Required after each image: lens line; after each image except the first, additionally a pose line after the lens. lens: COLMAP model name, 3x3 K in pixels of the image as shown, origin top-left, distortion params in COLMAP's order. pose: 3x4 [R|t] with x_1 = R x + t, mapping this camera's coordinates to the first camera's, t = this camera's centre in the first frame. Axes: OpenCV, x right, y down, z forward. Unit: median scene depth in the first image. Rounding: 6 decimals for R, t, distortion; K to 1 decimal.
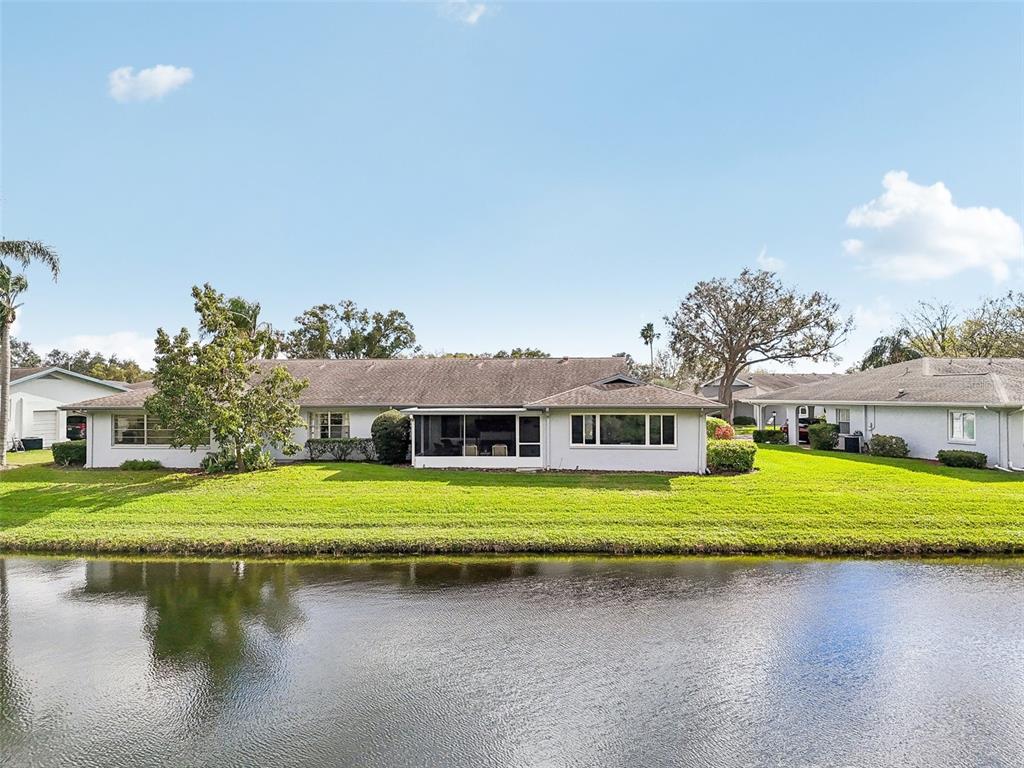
lens RADIAL K [[770.8, 0, 512.0], [0, 770.8, 384.0], [0, 0, 1]] dist [0.076274, -0.070940]
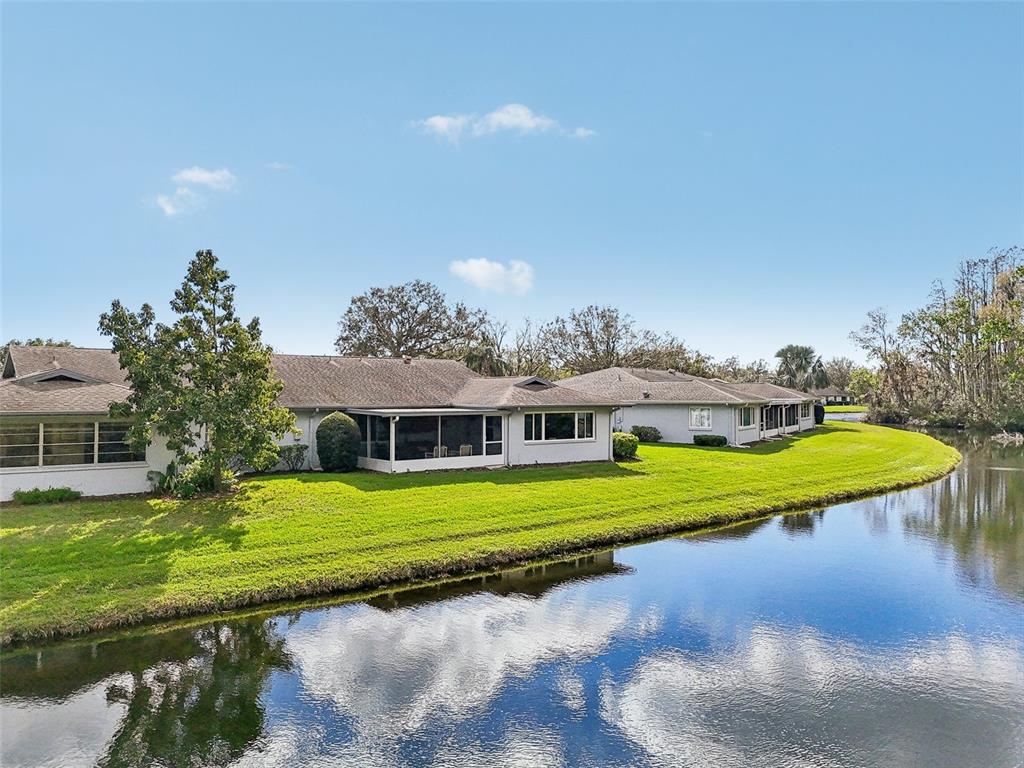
lens RADIAL K [[770.8, 0, 512.0], [0, 770.8, 384.0], [0, 0, 1]] dist [0.076274, -0.070940]
pose [[0.745958, 0.010847, 0.665905, -0.650533], [-0.008304, 0.999941, -0.006986, 0.006281], [-0.665942, -0.000318, 0.746004, 0.210849]]
